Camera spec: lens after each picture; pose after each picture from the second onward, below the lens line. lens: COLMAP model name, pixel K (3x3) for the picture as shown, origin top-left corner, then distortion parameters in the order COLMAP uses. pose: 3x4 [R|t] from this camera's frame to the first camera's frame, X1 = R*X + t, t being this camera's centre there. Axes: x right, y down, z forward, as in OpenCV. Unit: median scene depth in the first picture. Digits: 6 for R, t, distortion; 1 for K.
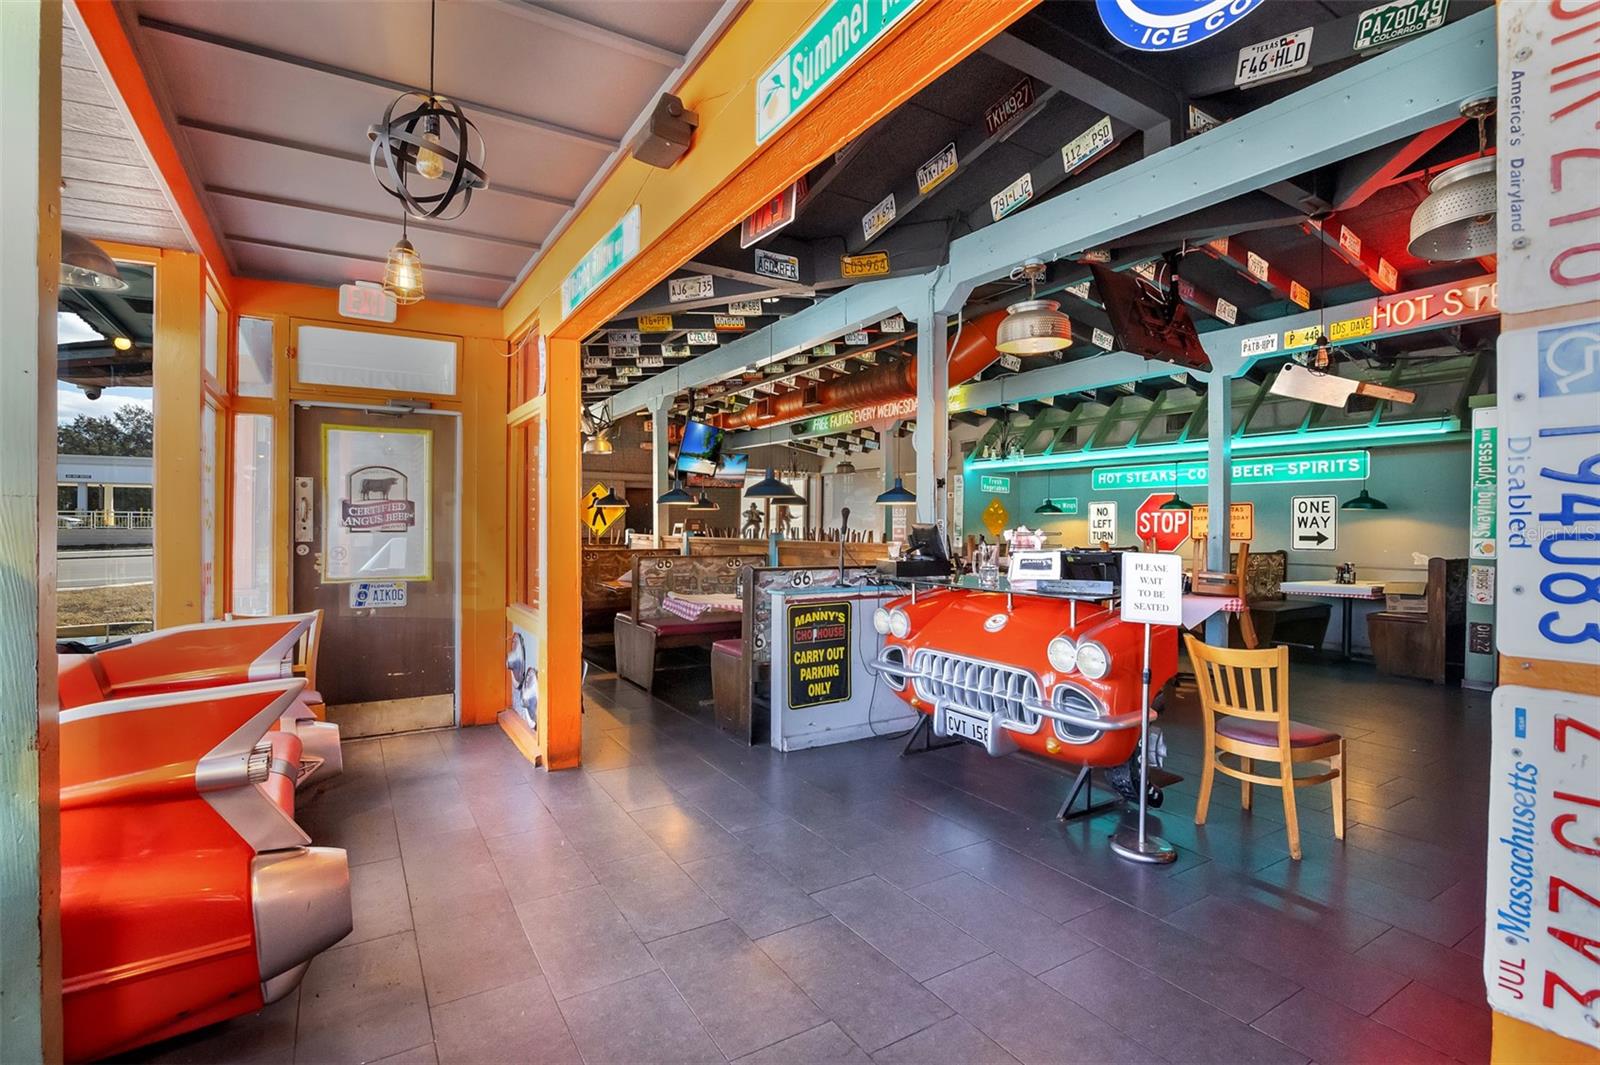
lens RADIAL K [[740.7, 0, 808.6], [0, 740.7, 534.8], [0, 0, 1]] dist [-0.018655, -0.000779]
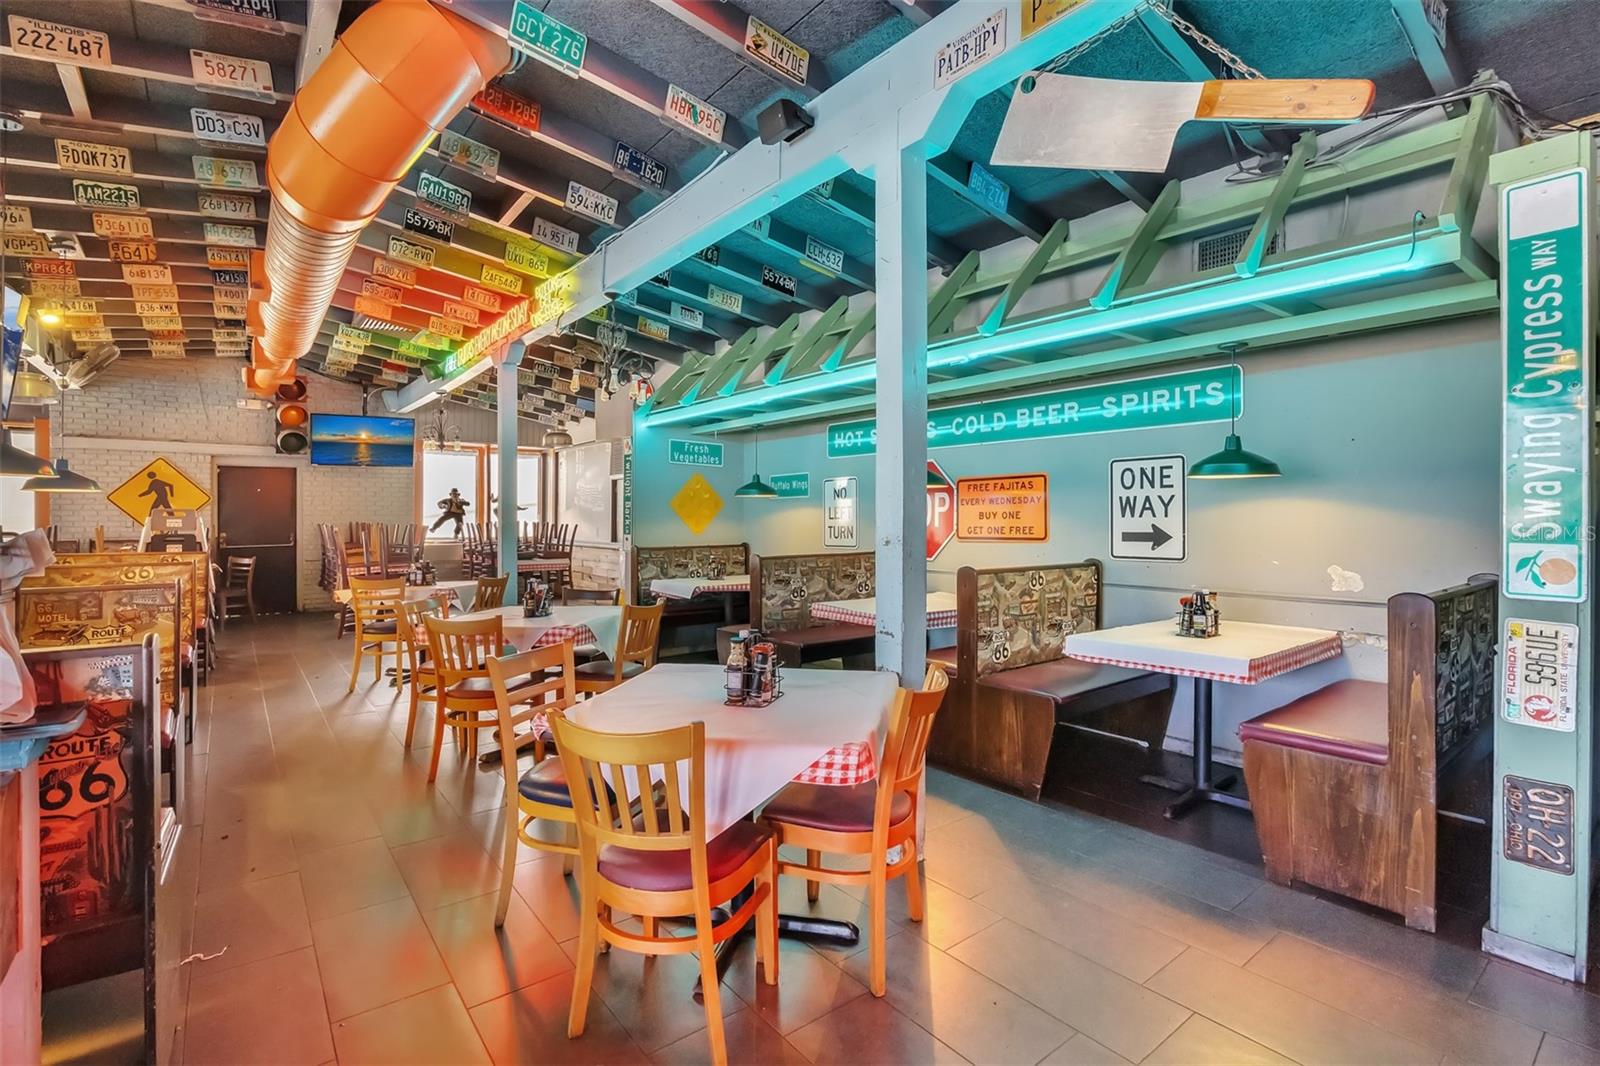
lens RADIAL K [[741.7, 0, 799.1], [0, 741.7, 517.5], [0, 0, 1]] dist [-0.020210, 0.000310]
pose [[0.994641, -0.007088, 0.103148, 0.394911], [0.008469, 0.999880, -0.012952, -0.004505], [-0.103043, 0.013757, 0.994582, 0.510583]]
